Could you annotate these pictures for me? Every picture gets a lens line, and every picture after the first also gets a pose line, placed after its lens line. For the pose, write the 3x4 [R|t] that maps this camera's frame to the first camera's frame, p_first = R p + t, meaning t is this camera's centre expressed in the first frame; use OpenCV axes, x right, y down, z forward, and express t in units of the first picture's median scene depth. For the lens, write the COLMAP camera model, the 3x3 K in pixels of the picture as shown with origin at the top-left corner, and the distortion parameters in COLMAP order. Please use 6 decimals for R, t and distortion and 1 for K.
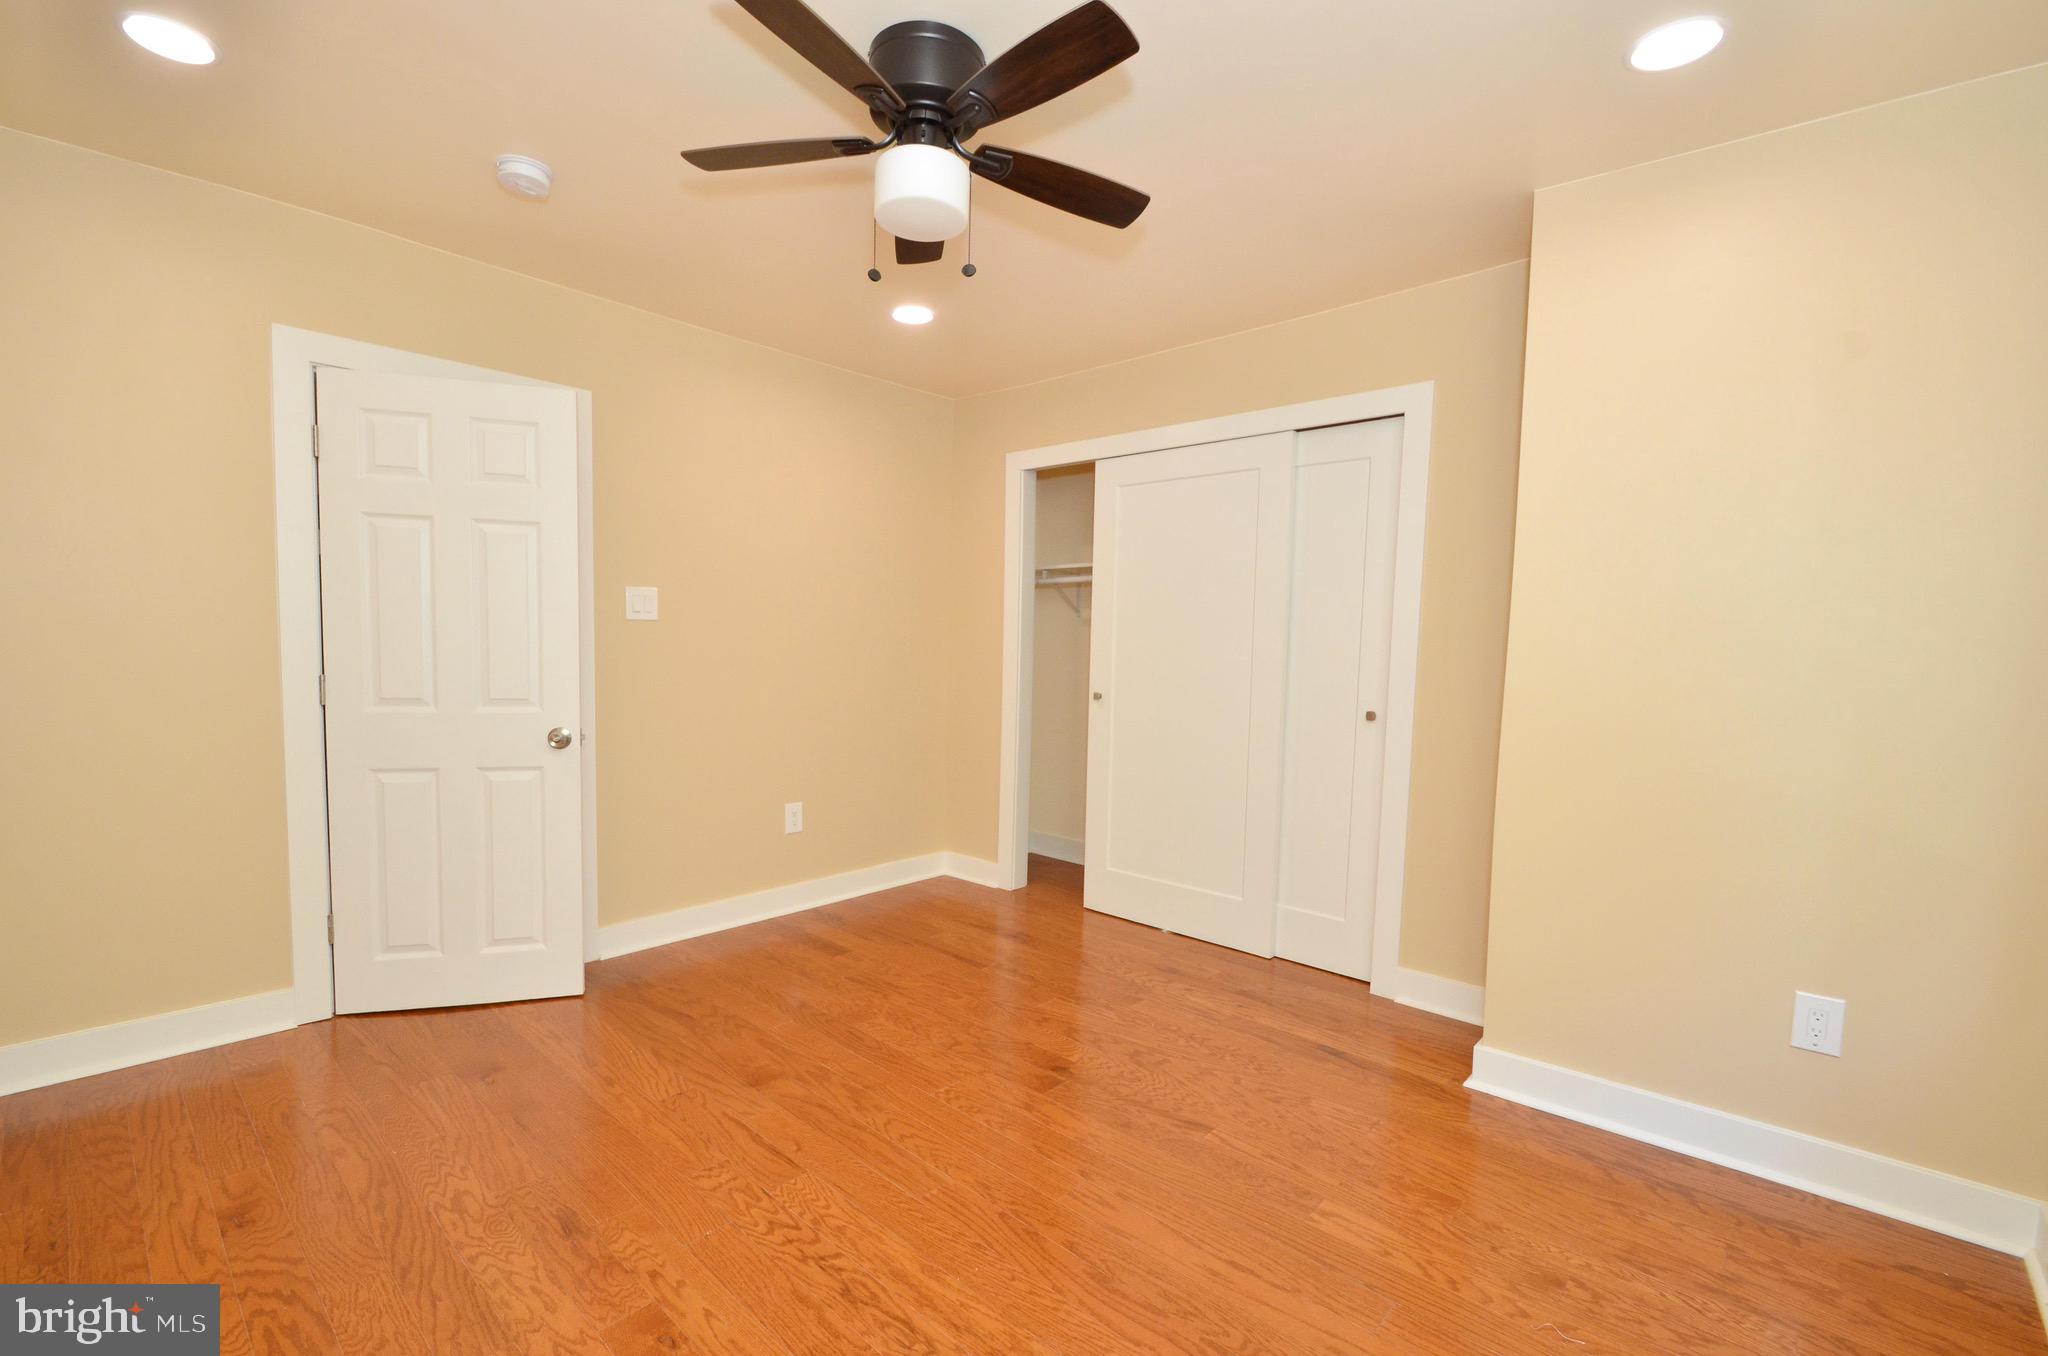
lens RADIAL K [[883.2, 0, 994.8], [0, 883.2, 708.8], [0, 0, 1]] dist [0.006690, -0.013394]
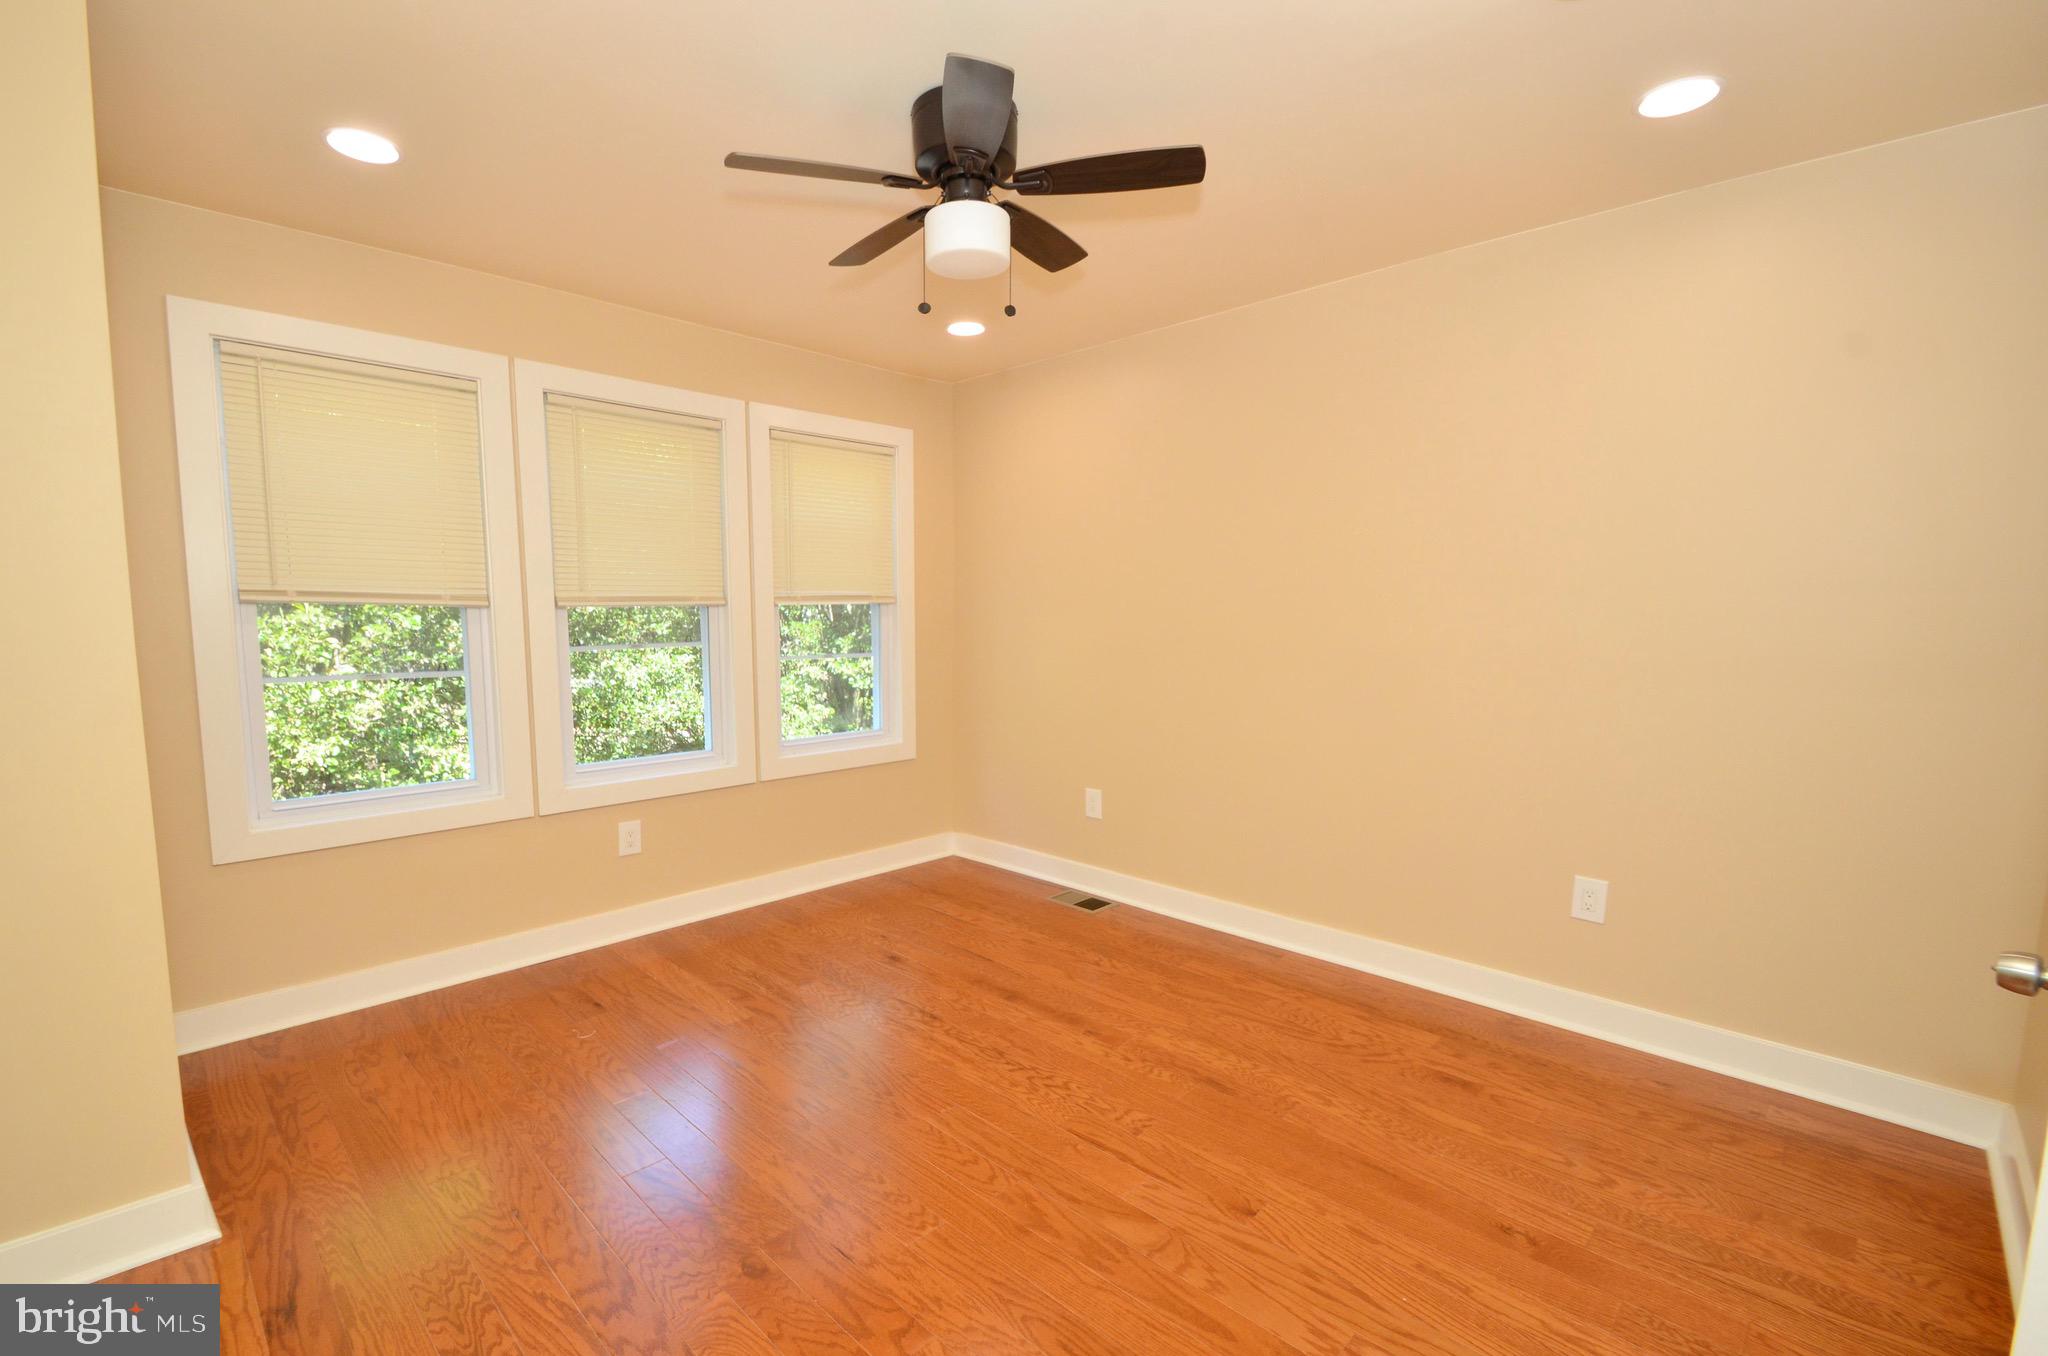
lens RADIAL K [[883.2, 0, 994.8], [0, 883.2, 708.8], [0, 0, 1]] dist [0.006690, -0.013394]
pose [[-0.999267, -0.030168, 0.023571, -0.108049], [-0.025521, 0.983835, 0.177252, -0.137721], [-0.028537, 0.176520, -0.983883, 1.496817]]
